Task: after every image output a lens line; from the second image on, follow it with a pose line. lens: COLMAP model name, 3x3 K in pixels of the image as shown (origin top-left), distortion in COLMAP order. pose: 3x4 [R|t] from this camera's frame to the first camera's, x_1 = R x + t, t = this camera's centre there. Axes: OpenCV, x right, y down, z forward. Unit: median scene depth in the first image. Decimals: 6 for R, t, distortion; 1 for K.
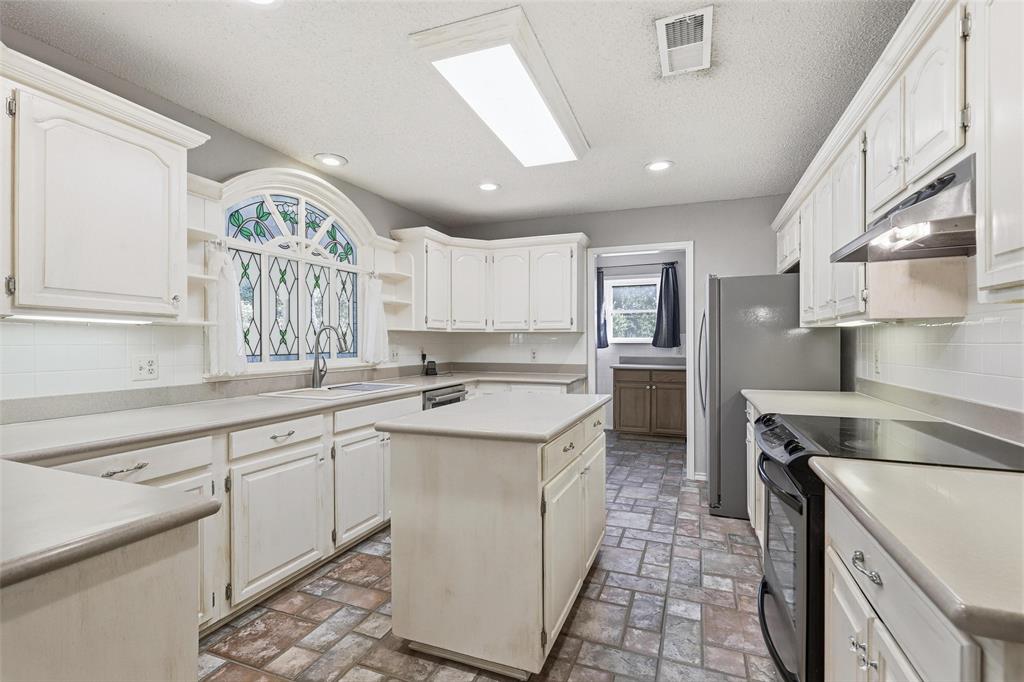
lens RADIAL K [[470.0, 0, 512.6], [0, 470.0, 347.7], [0, 0, 1]] dist [-0.000171, -0.000214]
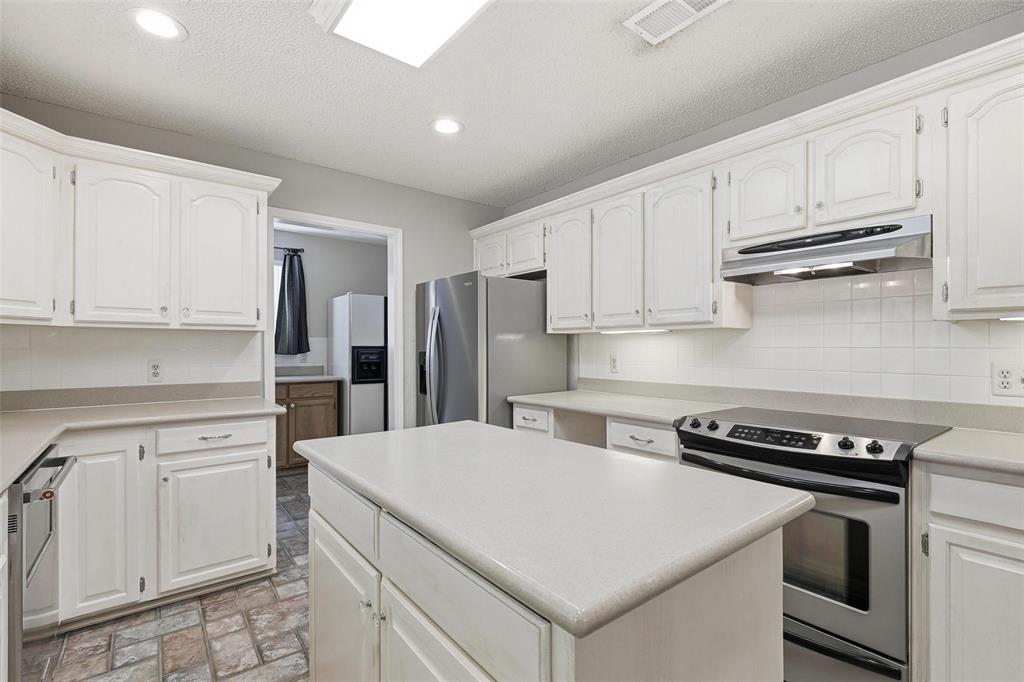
lens RADIAL K [[470.0, 0, 512.6], [0, 470.0, 347.7], [0, 0, 1]] dist [-0.000171, -0.000214]
pose [[0.508344, 0.001101, 0.861153, -0.240060], [0.009359, 0.999933, -0.006803, -0.003210], [-0.861103, 0.011518, 0.508300, 0.373322]]
